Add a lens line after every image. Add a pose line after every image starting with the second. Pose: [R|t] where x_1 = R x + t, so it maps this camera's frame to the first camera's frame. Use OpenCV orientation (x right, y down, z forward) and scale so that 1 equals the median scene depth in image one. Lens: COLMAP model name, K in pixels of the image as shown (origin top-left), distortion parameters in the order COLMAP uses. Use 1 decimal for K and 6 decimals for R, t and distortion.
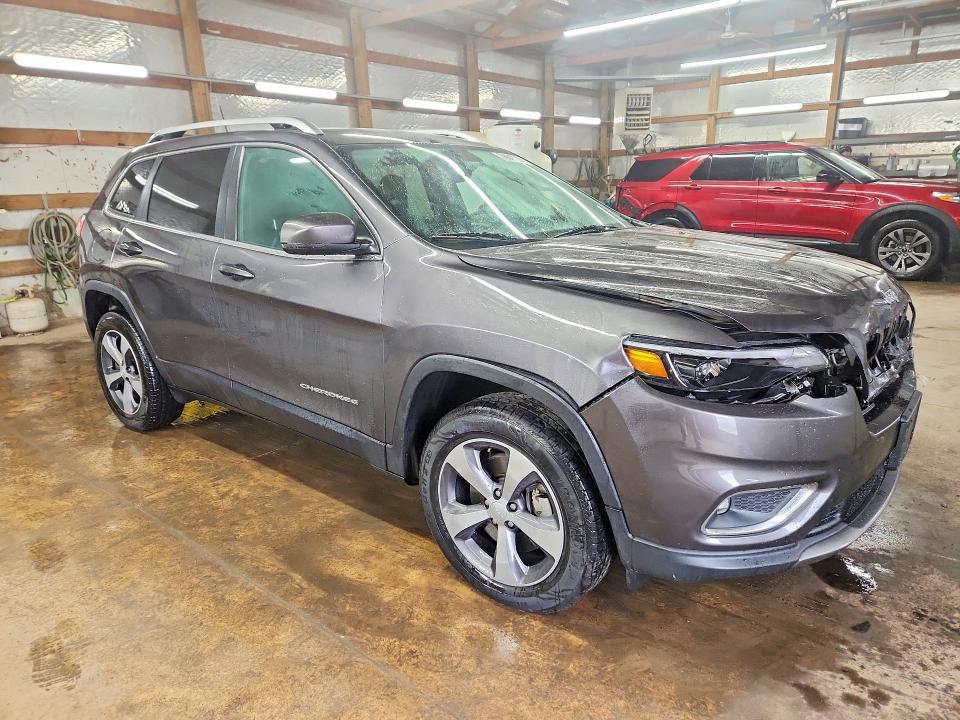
lens RADIAL K [[750.7, 0, 480.0], [0, 750.7, 360.0], [0, 0, 1]] dist [0.002675, -0.000200]
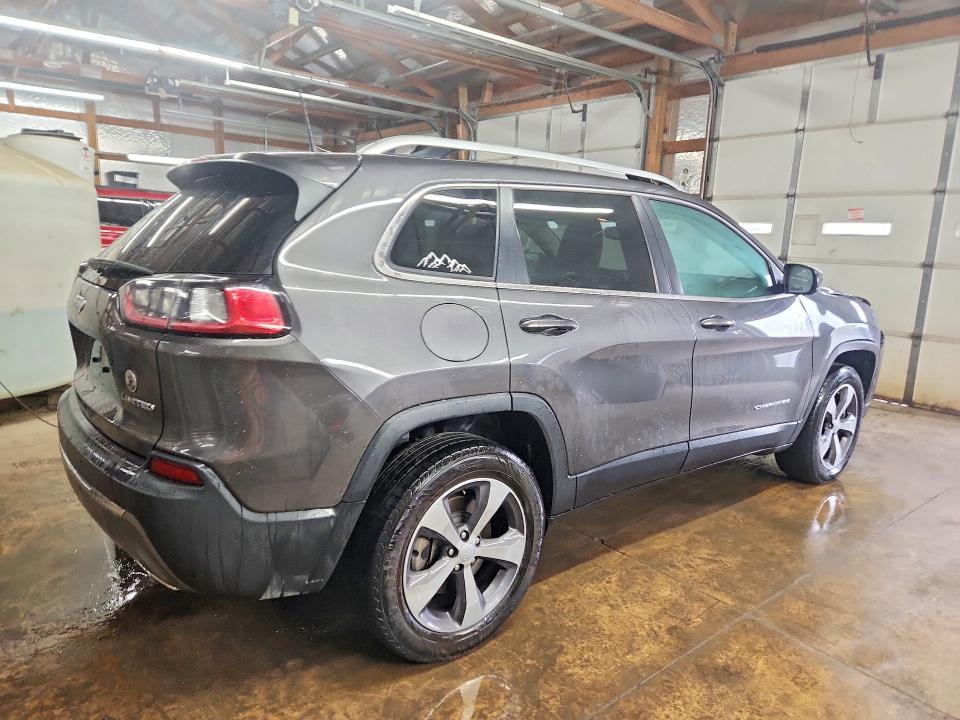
lens RADIAL K [[679.4, 0, 480.0], [0, 679.4, 360.0], [0, 0, 1]] dist [-0.006537, -0.003184]
pose [[0.123080, -0.149198, 0.981117, -0.879315], [0.182974, 0.975097, 0.125328, -0.173802], [-0.975383, 0.164094, 0.147314, 0.824693]]
